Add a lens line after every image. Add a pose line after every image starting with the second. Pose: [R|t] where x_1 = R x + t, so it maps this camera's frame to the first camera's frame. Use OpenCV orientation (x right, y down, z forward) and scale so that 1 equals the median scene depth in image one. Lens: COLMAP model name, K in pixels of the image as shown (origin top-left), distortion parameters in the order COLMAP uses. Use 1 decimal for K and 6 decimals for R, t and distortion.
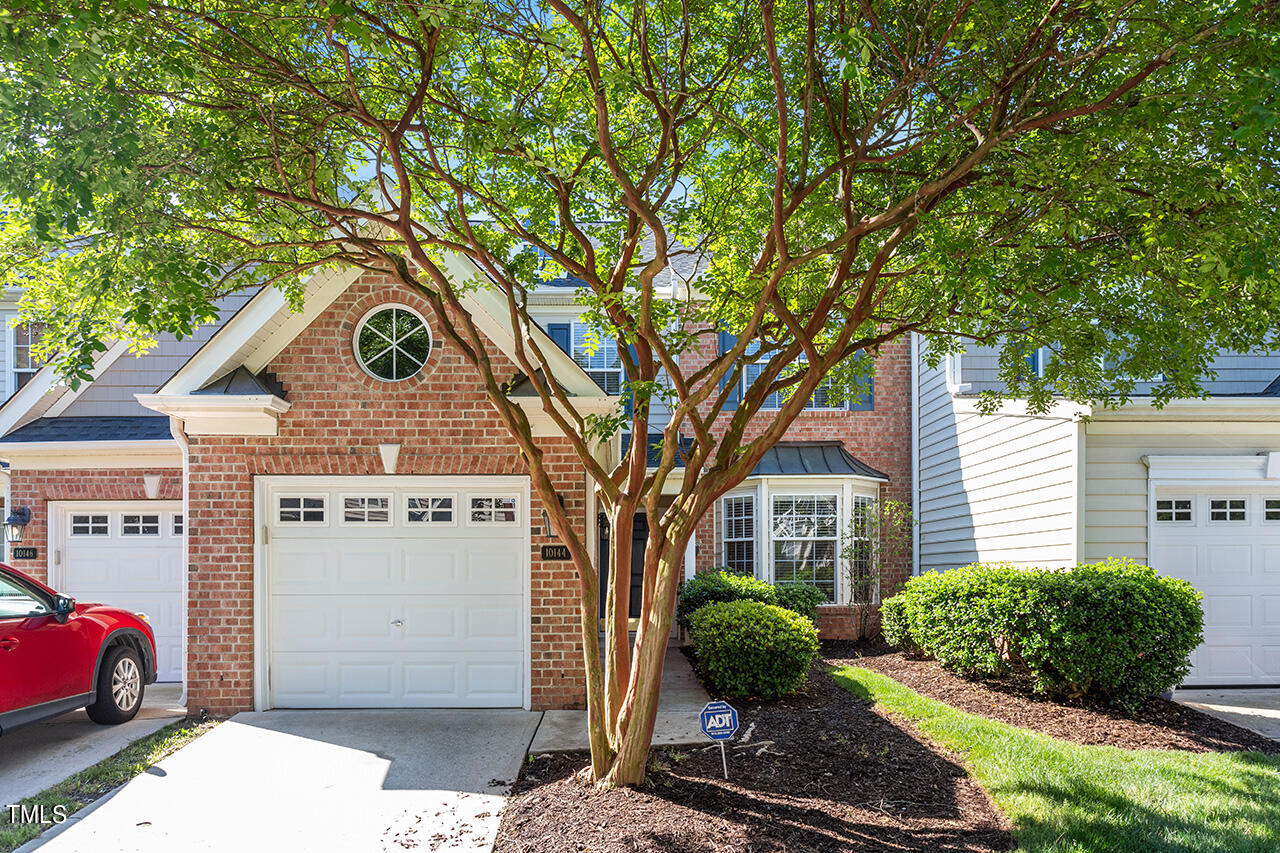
lens RADIAL K [[894.9, 0, 638.4], [0, 894.9, 571.7], [0, 0, 1]] dist [0.001056, -0.000886]
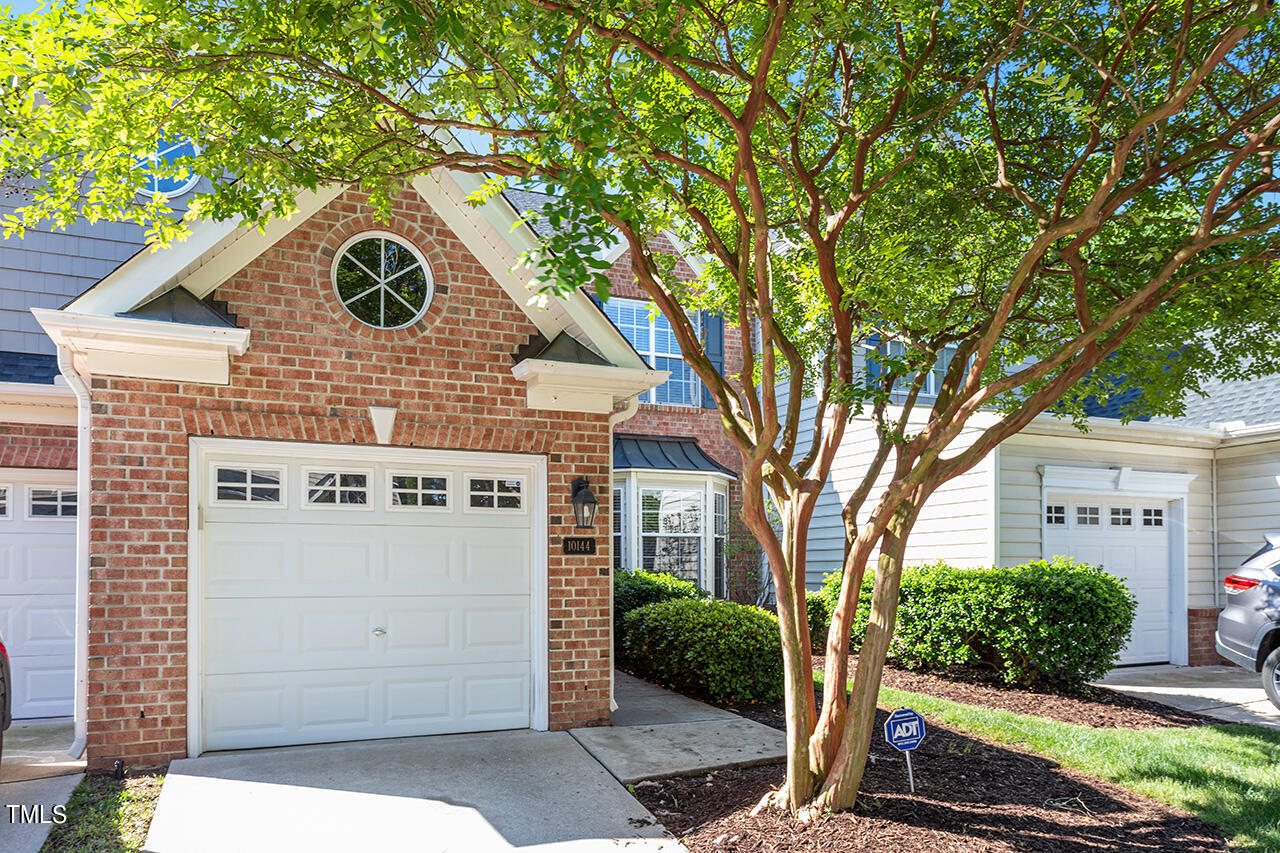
lens RADIAL K [[894.7, 0, 639.8], [0, 894.7, 555.2], [0, 0, 1]] dist [0.001042, -0.000182]
pose [[0.923614, 0.007157, 0.383258, -0.369341], [-0.001367, 0.999881, -0.015379, 0.001003], [-0.383322, 0.013680, 0.923513, 0.178885]]
